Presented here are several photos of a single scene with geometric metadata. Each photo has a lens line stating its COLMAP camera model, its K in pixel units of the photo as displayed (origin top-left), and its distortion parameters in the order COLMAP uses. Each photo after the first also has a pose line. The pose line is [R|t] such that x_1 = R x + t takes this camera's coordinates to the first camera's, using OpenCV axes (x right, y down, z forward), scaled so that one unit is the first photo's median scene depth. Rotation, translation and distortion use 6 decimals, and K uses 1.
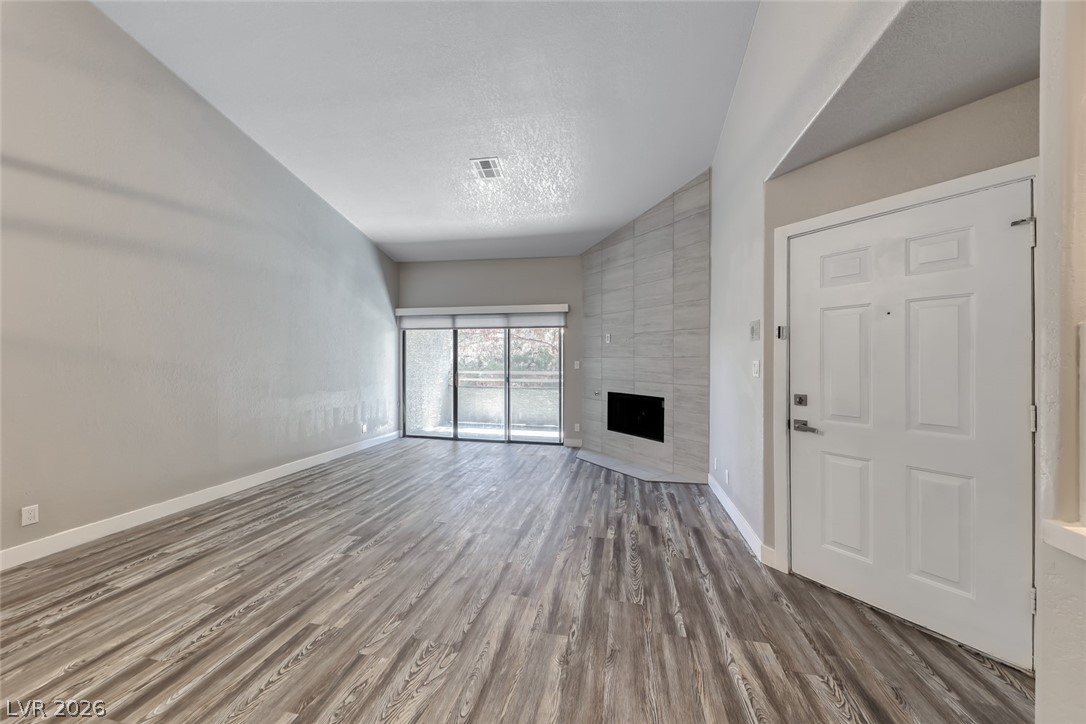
lens RADIAL K [[376.2, 0, 544.0], [0, 376.2, 368.9], [0, 0, 1]] dist [0.017288, -0.008326]
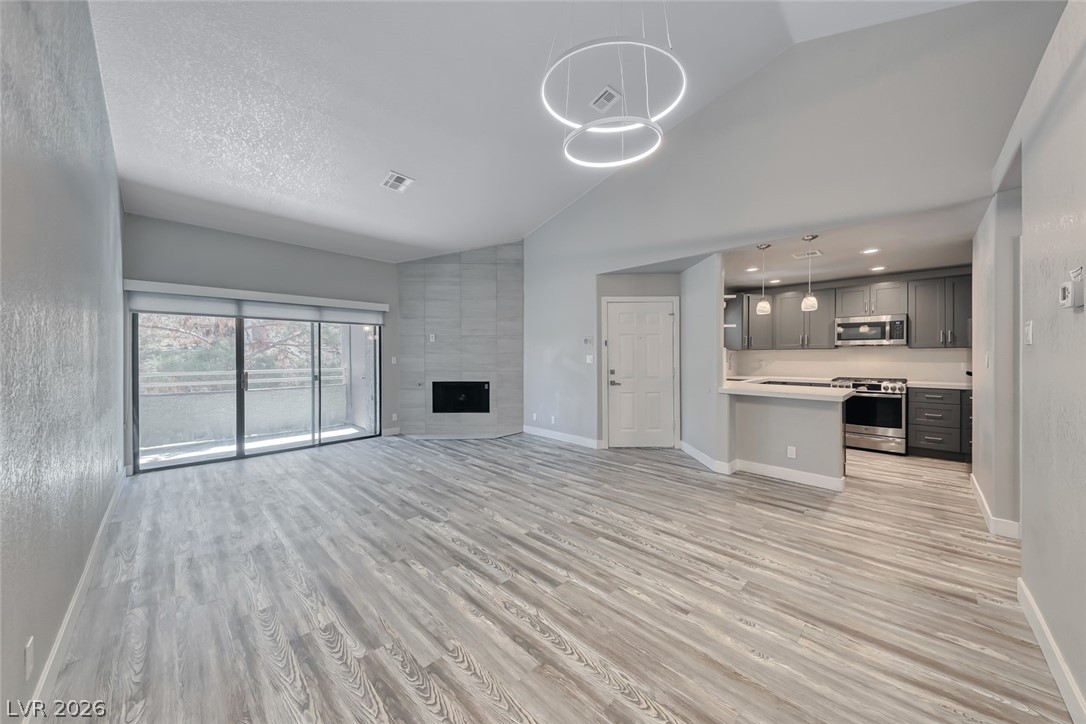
lens RADIAL K [[371.0, 0, 540.0], [0, 371.0, 358.5], [0, 0, 1]] dist [0.018941, -0.007884]
pose [[0.544525, -0.013270, 0.838639, -1.092315], [0.022738, 0.999741, 0.001056, -0.012578], [-0.838436, 0.018494, 0.544686, 0.082374]]
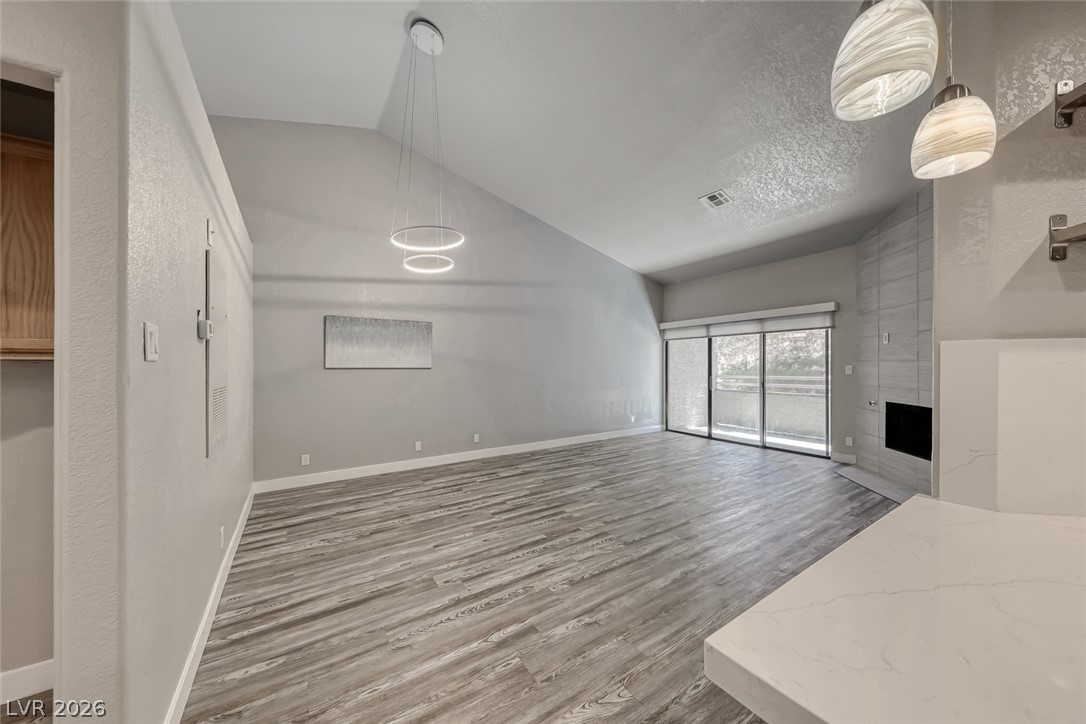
lens RADIAL K [[373.4, 0, 539.3], [0, 373.4, 368.4], [0, 0, 1]] dist [0.015647, -0.008260]
pose [[0.704663, -0.004757, -0.709526, 0.368228], [-0.003233, 0.999946, -0.009914, -0.005432], [0.709534, 0.009280, 0.704610, -0.234843]]
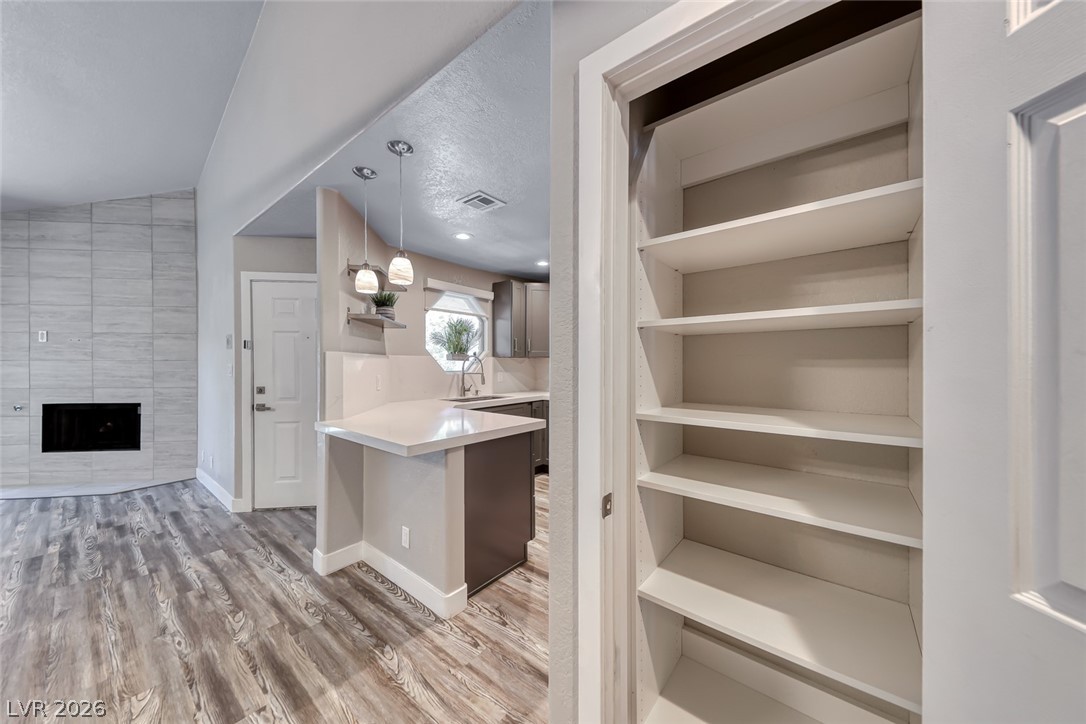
lens RADIAL K [[378.5, 0, 541.4], [0, 378.5, 359.9], [0, 0, 1]] dist [0.015759, -0.003761]
pose [[0.460434, 0.000893, 0.887694, -0.107695], [0.021406, 0.999698, -0.012109, 0.001364], [-0.887436, 0.024577, 0.460275, -0.498347]]
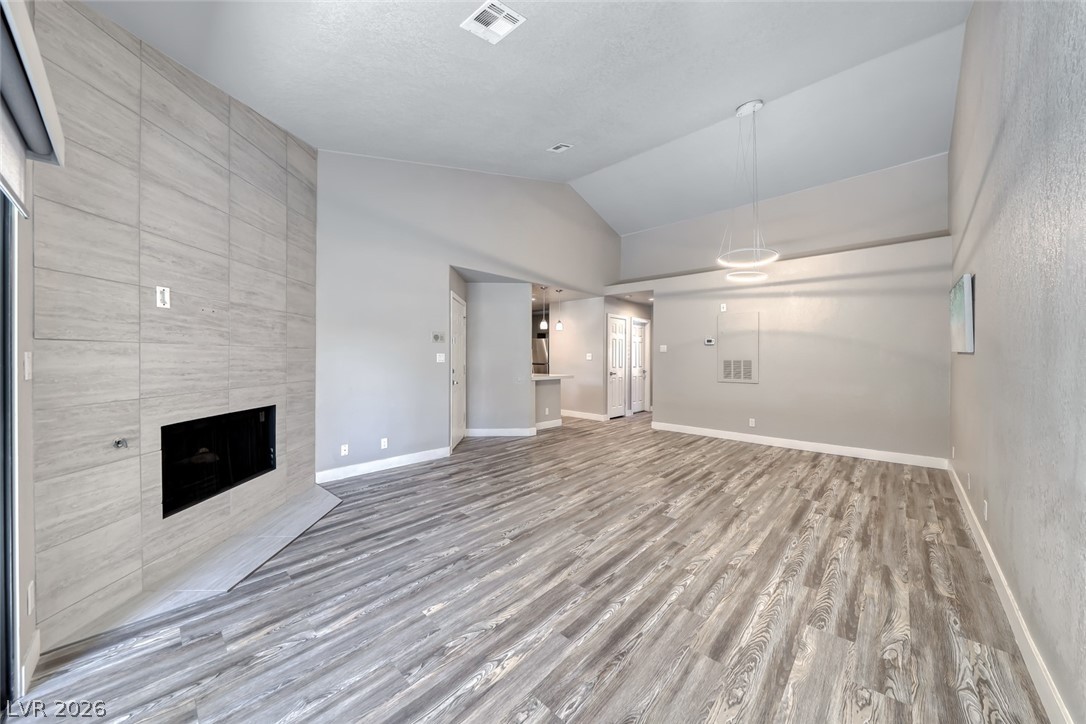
lens RADIAL K [[378.5, 0, 541.4], [0, 378.5, 359.9], [0, 0, 1]] dist [0.015759, -0.003761]
pose [[-0.857056, -0.011999, 0.515083, -0.674724], [0.004495, 0.999517, 0.030764, -0.038814], [-0.515204, 0.028682, -0.856588, 1.917190]]
